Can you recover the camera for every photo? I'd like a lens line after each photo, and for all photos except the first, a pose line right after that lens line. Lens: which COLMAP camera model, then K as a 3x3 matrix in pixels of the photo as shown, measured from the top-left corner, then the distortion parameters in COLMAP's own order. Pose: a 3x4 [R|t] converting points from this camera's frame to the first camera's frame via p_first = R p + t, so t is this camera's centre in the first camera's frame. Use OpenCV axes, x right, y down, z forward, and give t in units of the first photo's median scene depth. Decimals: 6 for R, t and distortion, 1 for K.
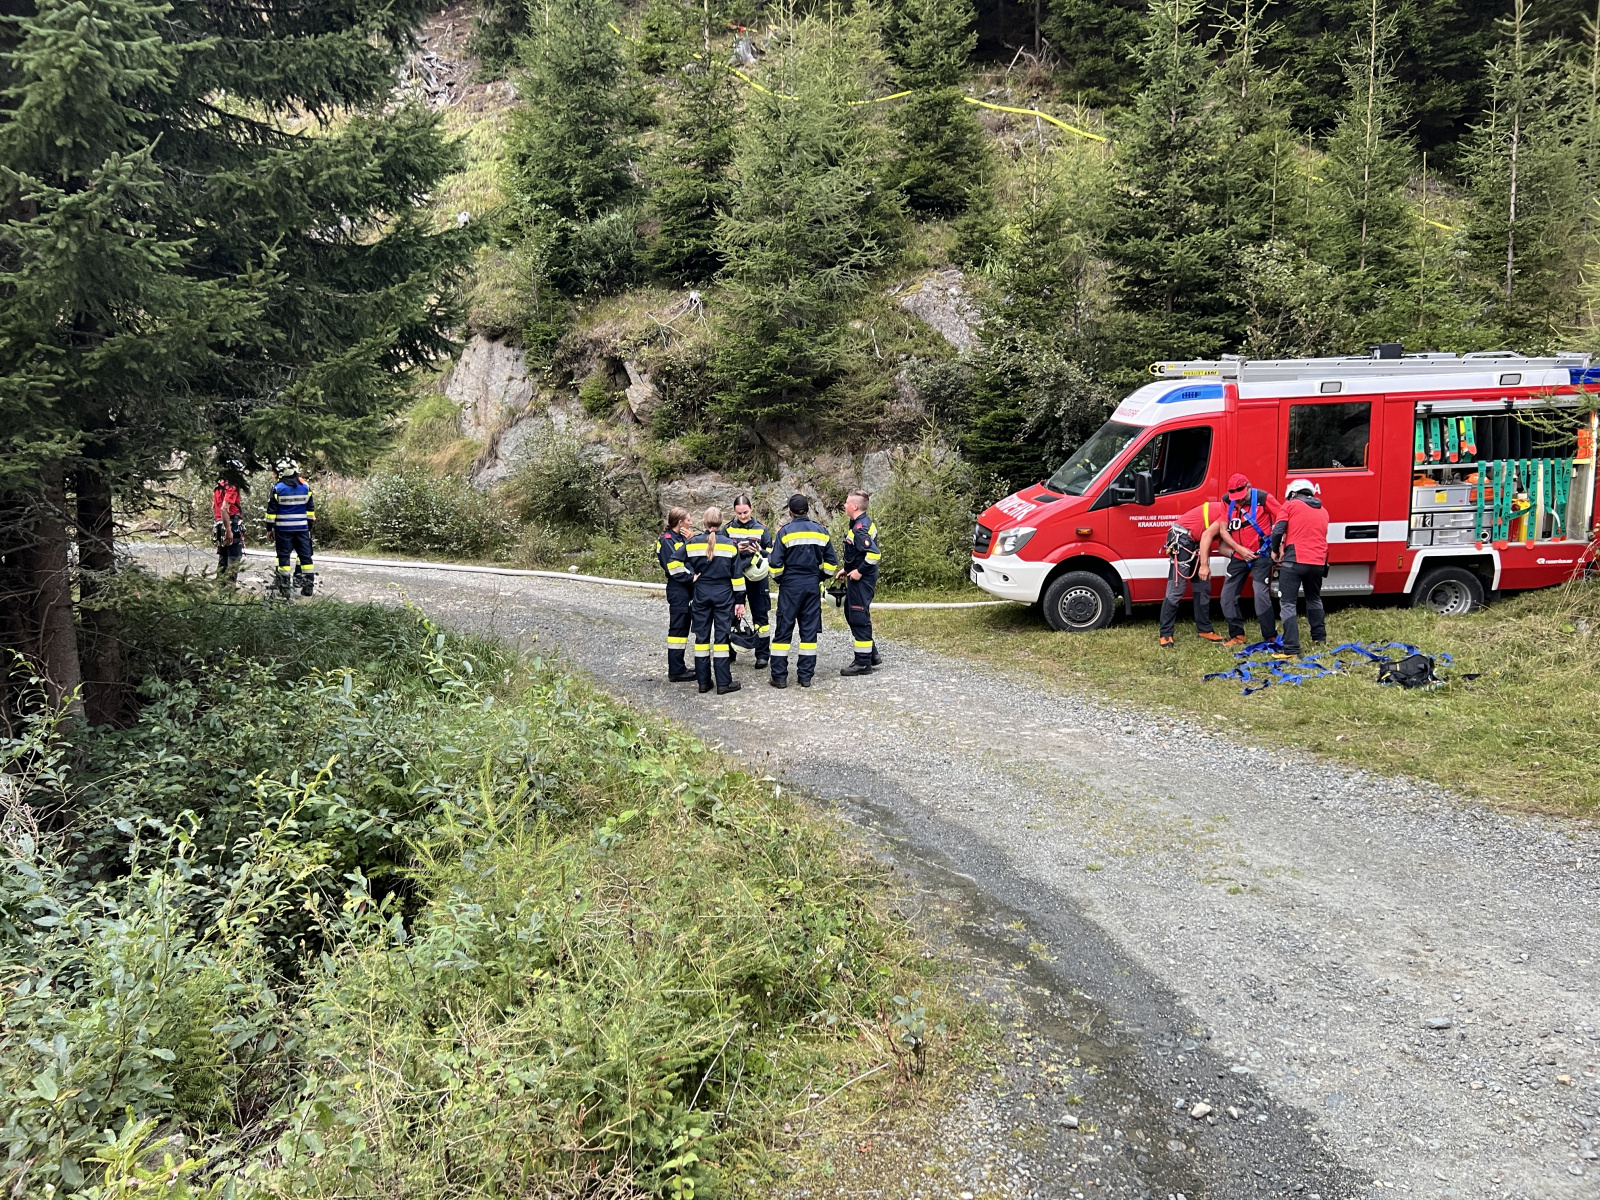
lens RADIAL K [[1211.8, 0, 846.4], [0, 1211.8, 601.4], [0, 0, 1]] dist [0.077852, -0.096643]
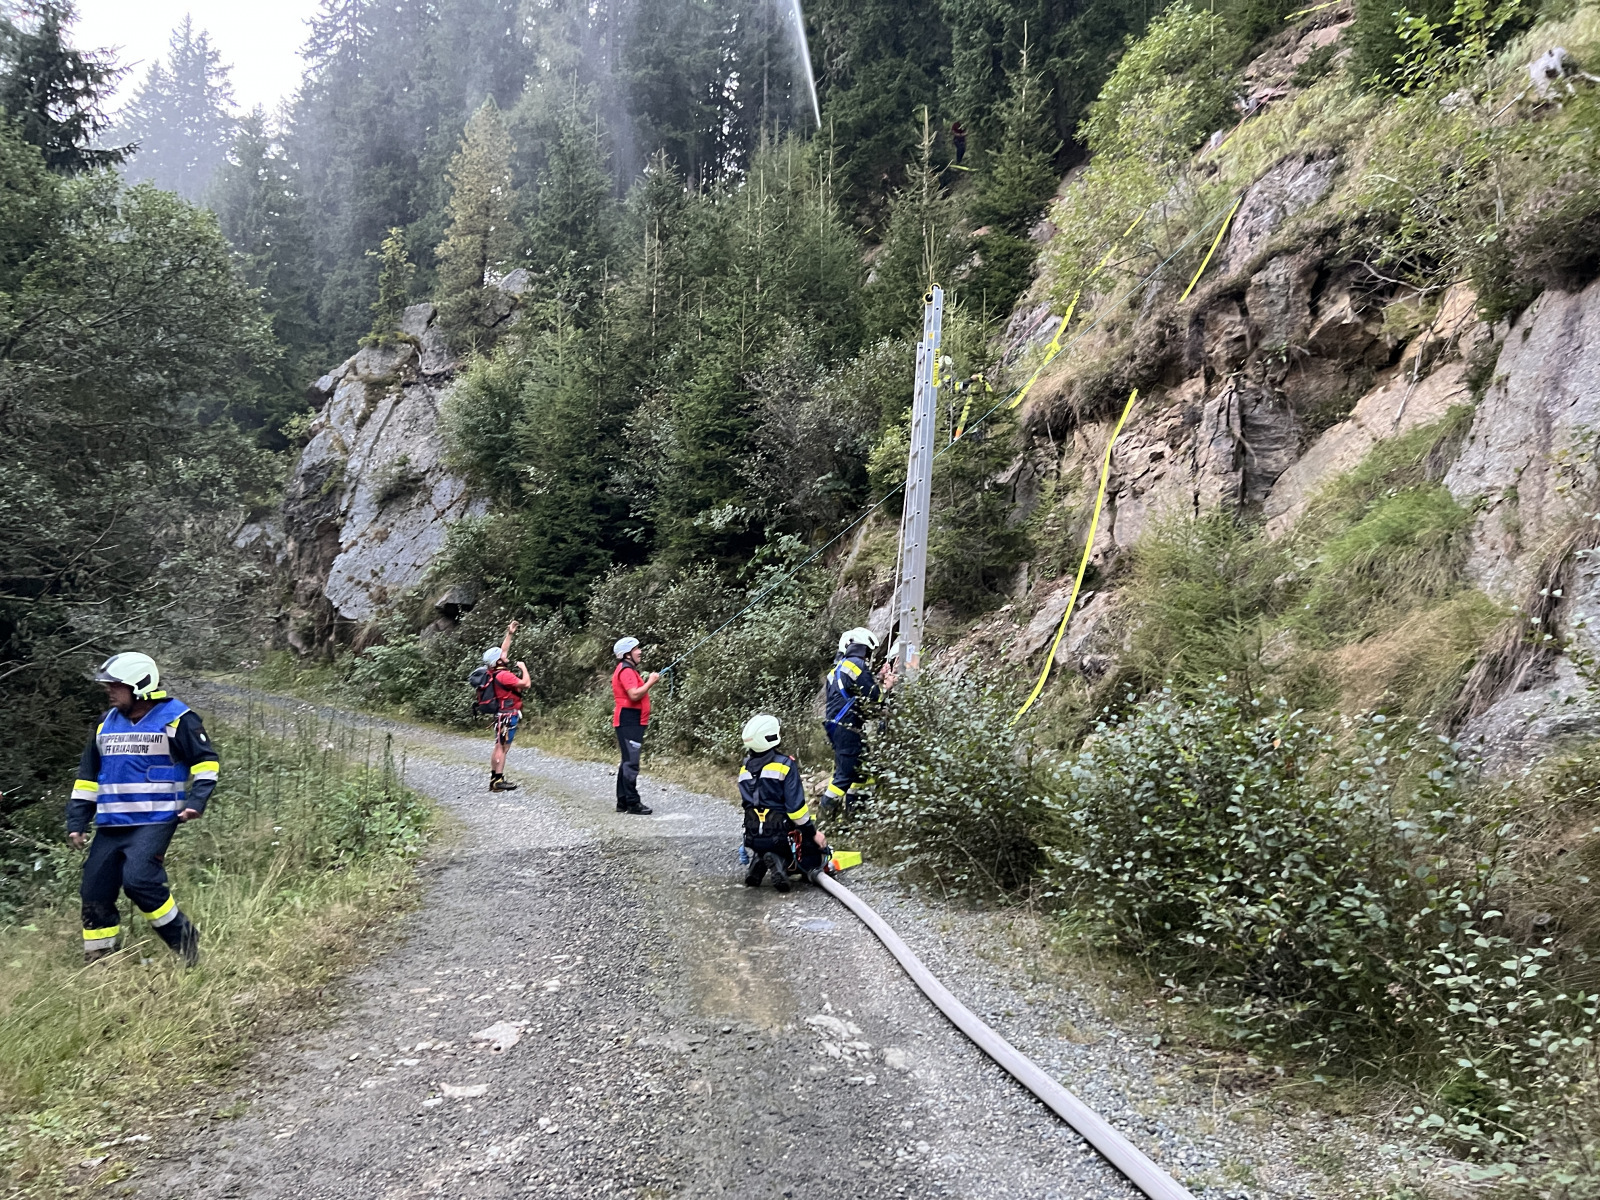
lens RADIAL K [[1224.9, 0, 800.0], [0, 1224.9, 600.0], [0, 0, 1]] dist [0.085482, -0.052031]
pose [[0.596261, -0.045200, -0.801517, -0.179264], [-0.109076, 0.984593, -0.136668, -0.079581], [0.795346, 0.168916, 0.582144, 0.769529]]
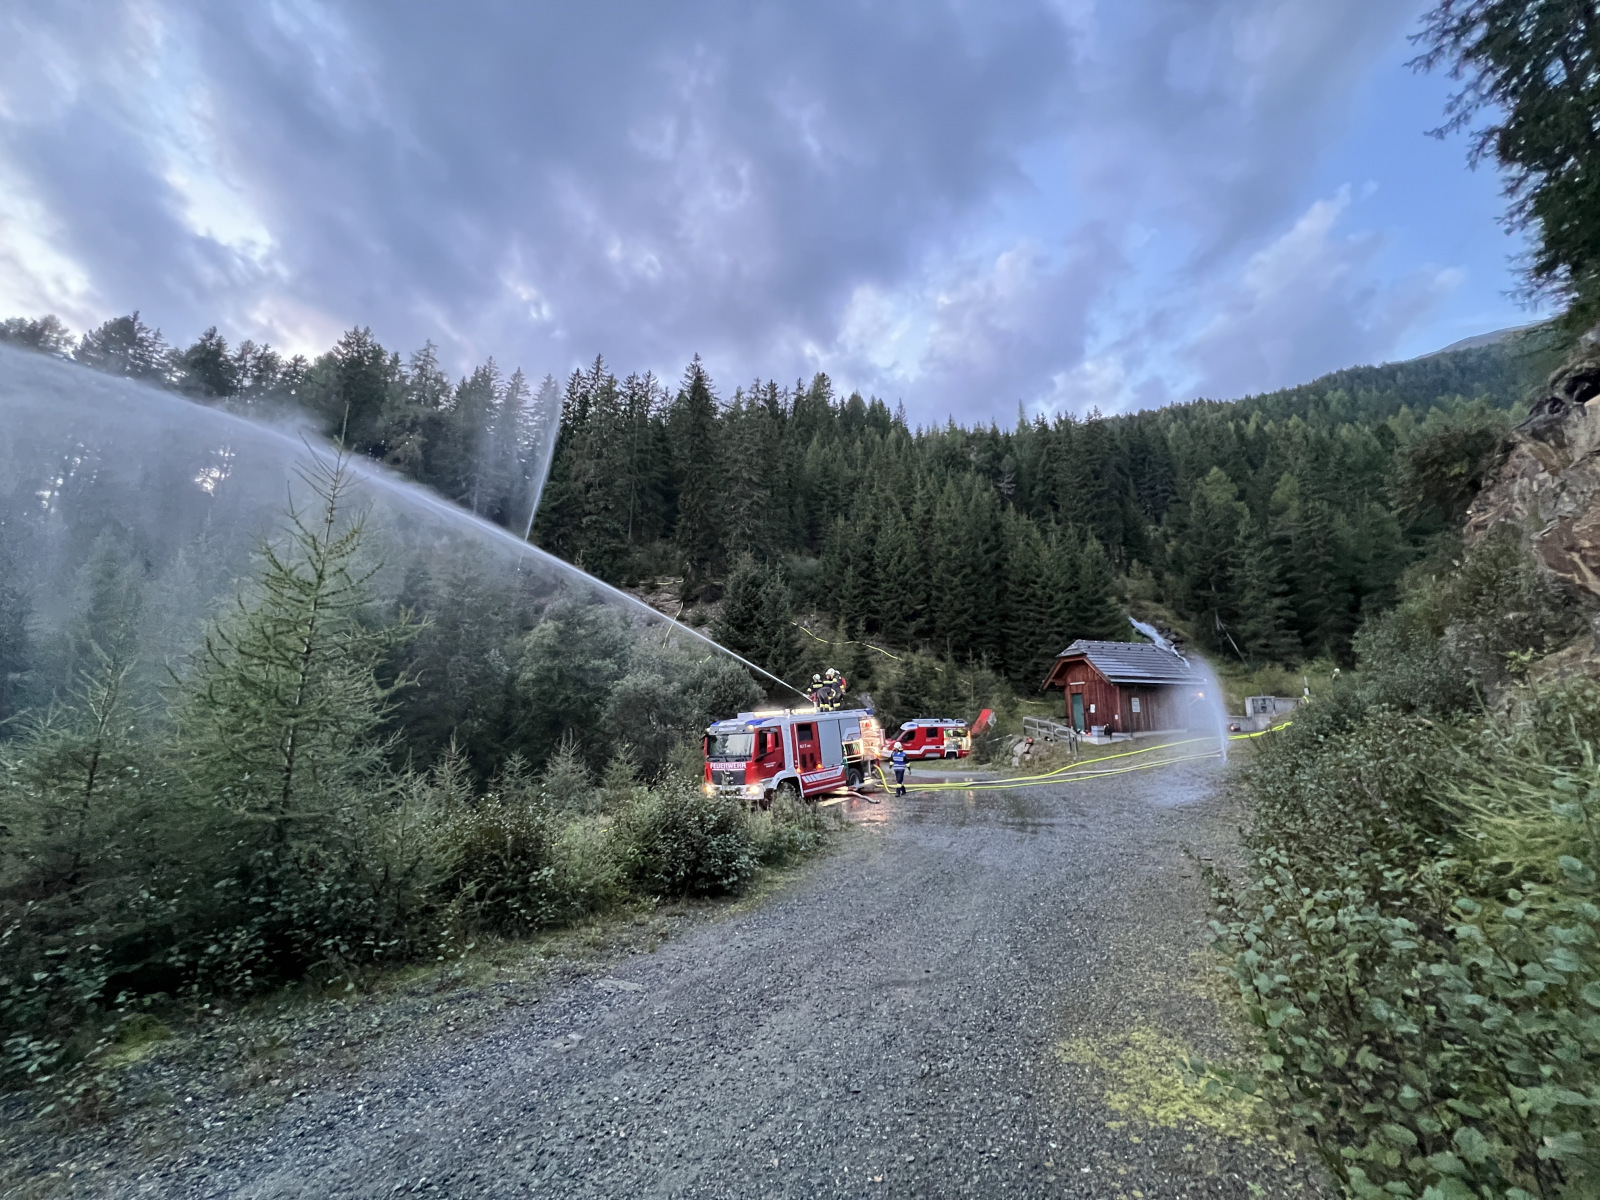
lens RADIAL K [[643.4, 0, 800.0], [0, 643.4, 600.0], [0, 0, 1]] dist [-0.016744, -0.000099]
pose [[0.997805, 0.035764, 0.055726, -0.352130], [-0.018622, 0.959188, -0.282157, 0.111857], [-0.063543, 0.280500, 0.957748, -1.614477]]
